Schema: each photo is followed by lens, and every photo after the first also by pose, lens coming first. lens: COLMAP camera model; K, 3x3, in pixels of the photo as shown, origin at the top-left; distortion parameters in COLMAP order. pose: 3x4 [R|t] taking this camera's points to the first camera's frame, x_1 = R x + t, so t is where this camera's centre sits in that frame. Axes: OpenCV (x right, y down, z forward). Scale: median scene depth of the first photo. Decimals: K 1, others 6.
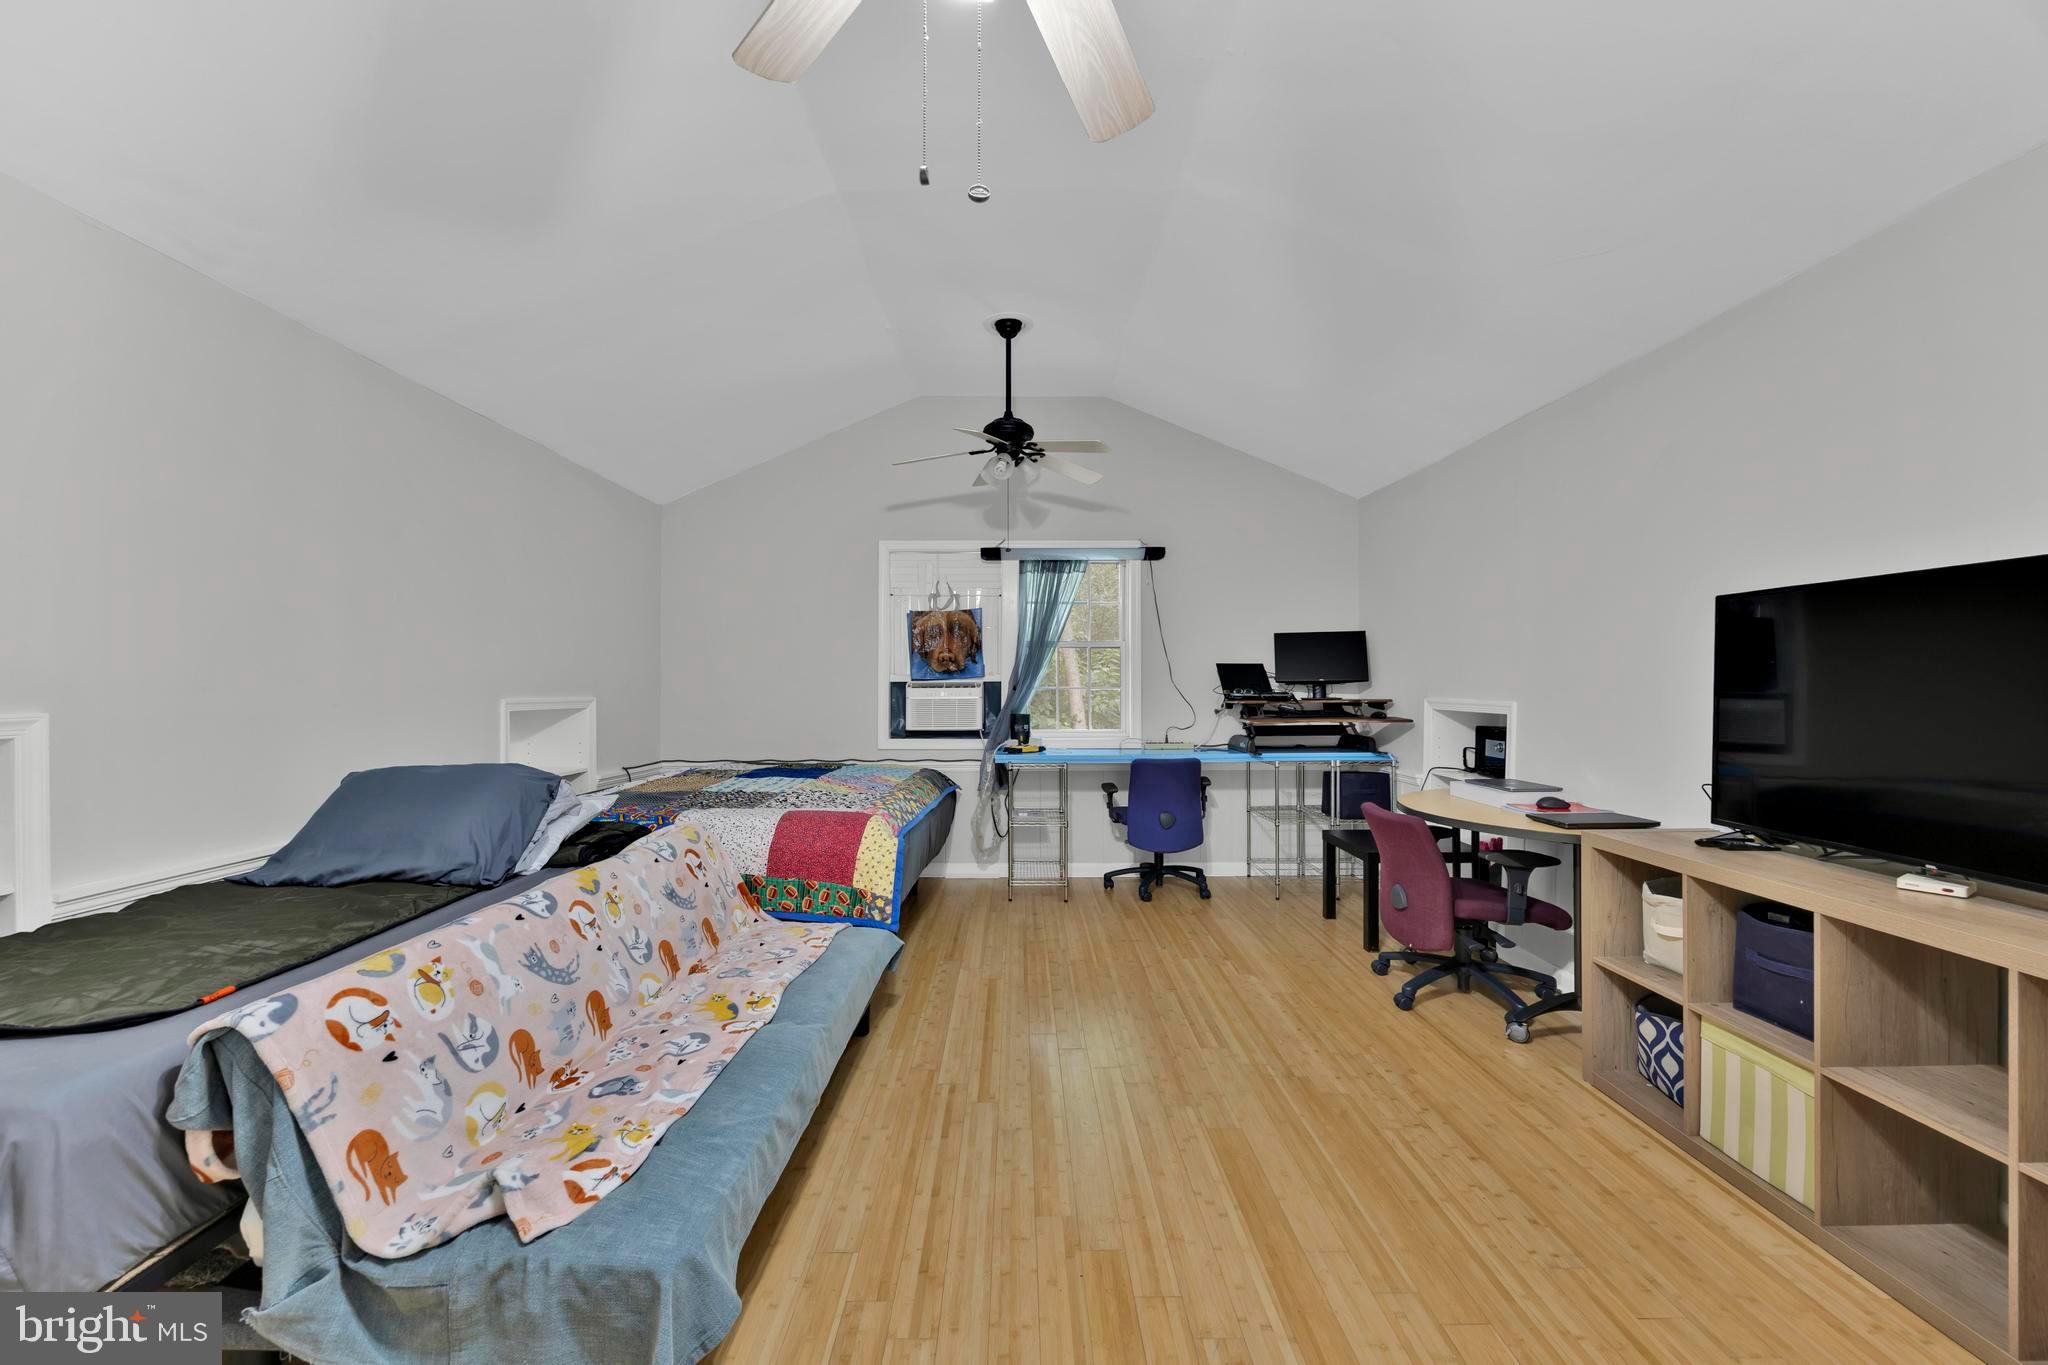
lens RADIAL K [[793.1, 0, 1014.4], [0, 793.1, 694.9], [0, 0, 1]] dist [-0.006094, 0.000451]
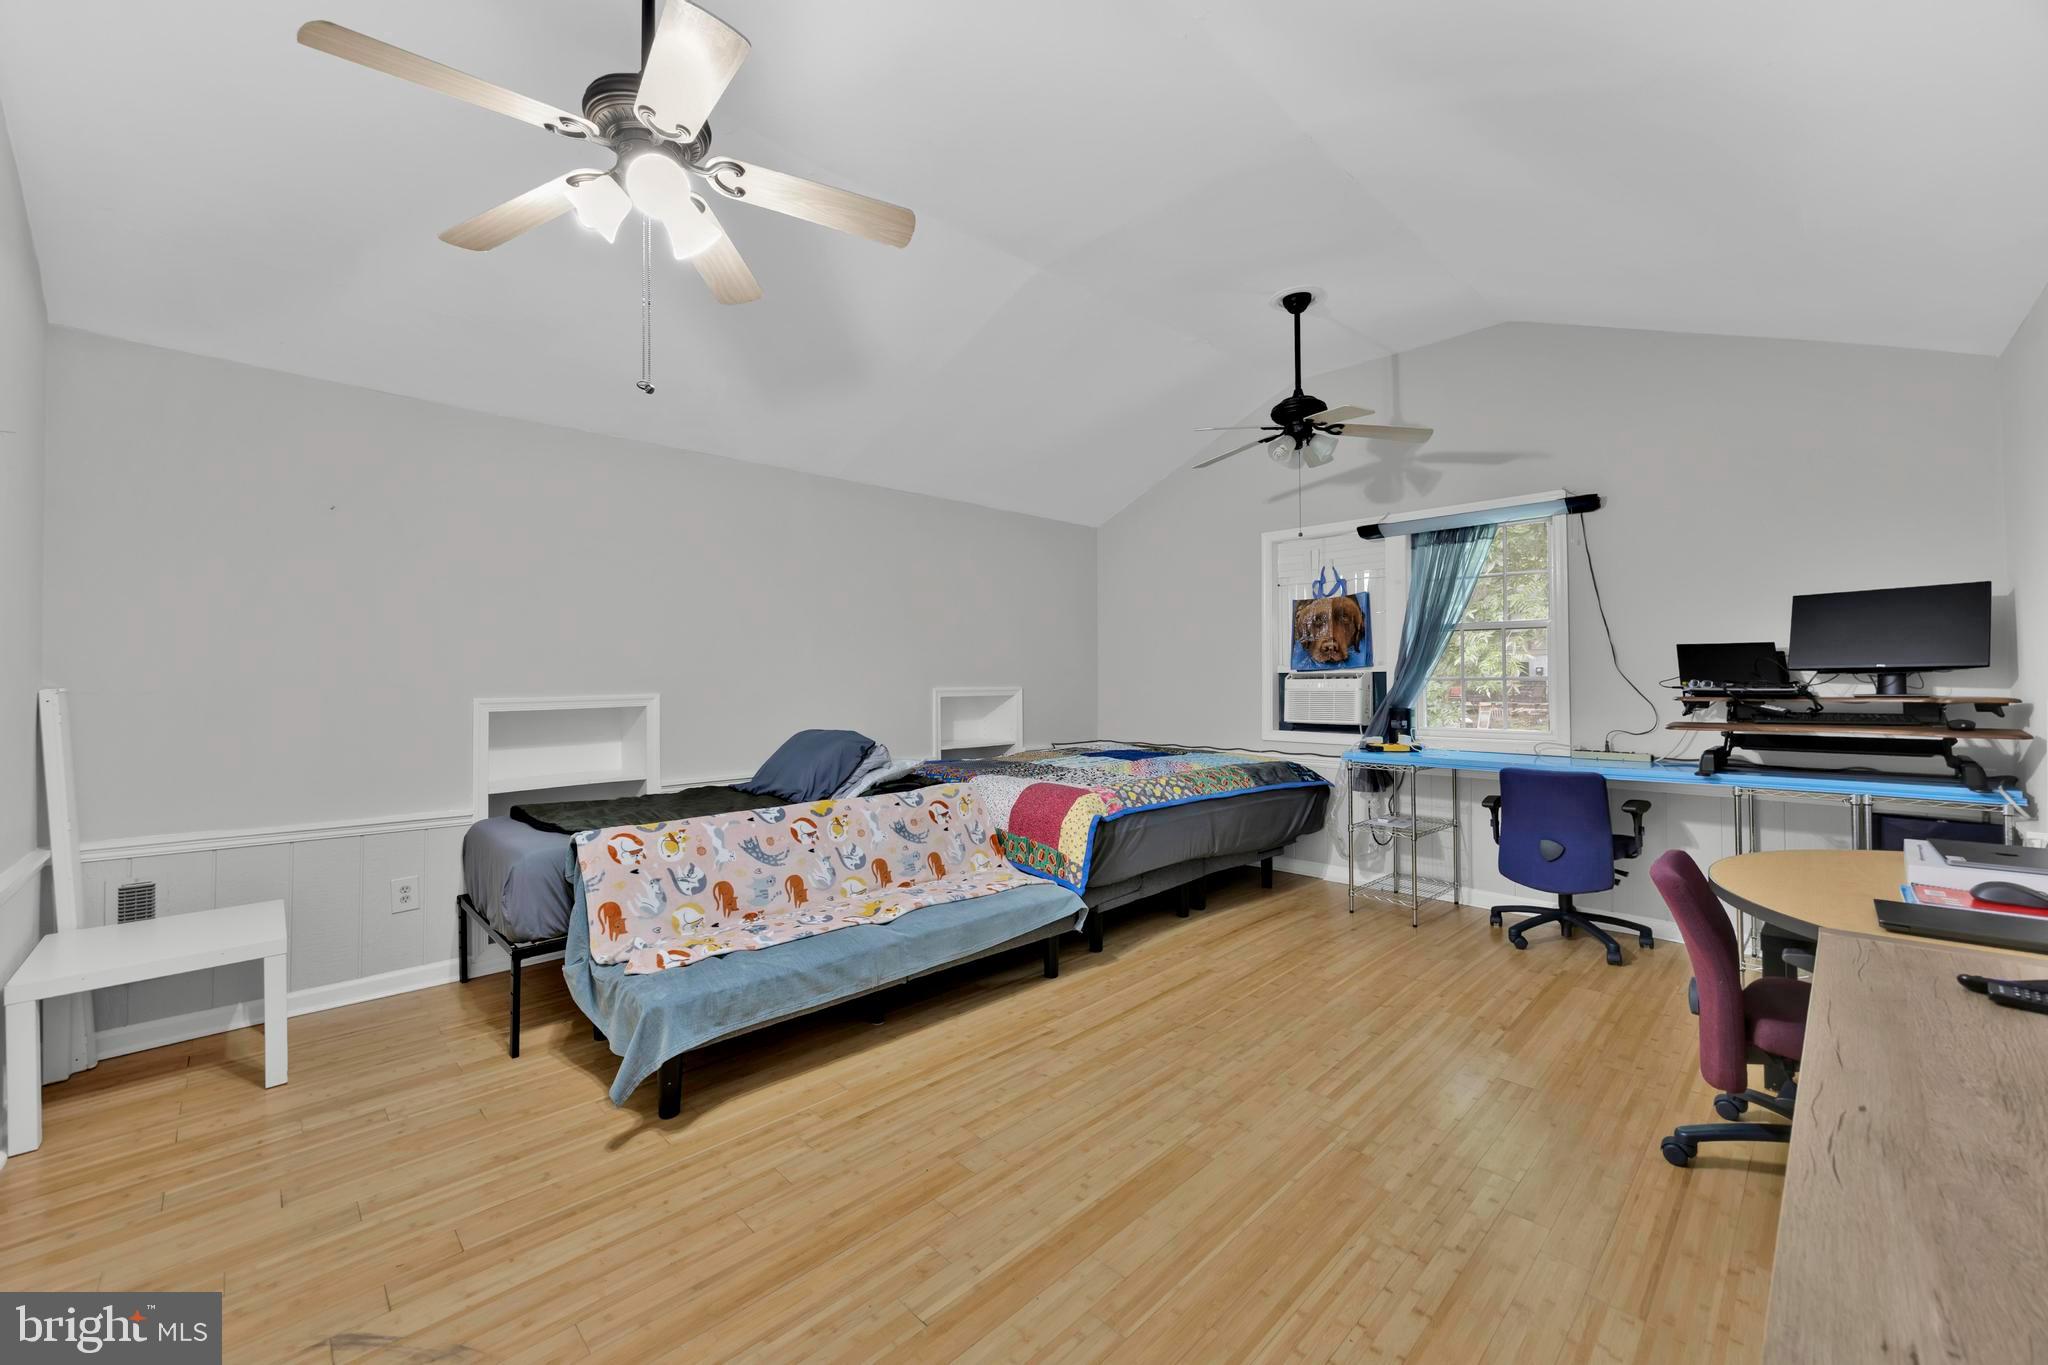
lens RADIAL K [[793.1, 0, 1026.5], [0, 793.1, 670.6], [0, 0, 1]] dist [-0.006094, 0.000451]
pose [[0.700402, -0.009528, -0.713685, 0.364737], [-0.002053, 0.999880, -0.015365, -0.003995], [0.713745, 0.012227, 0.700298, 0.086046]]
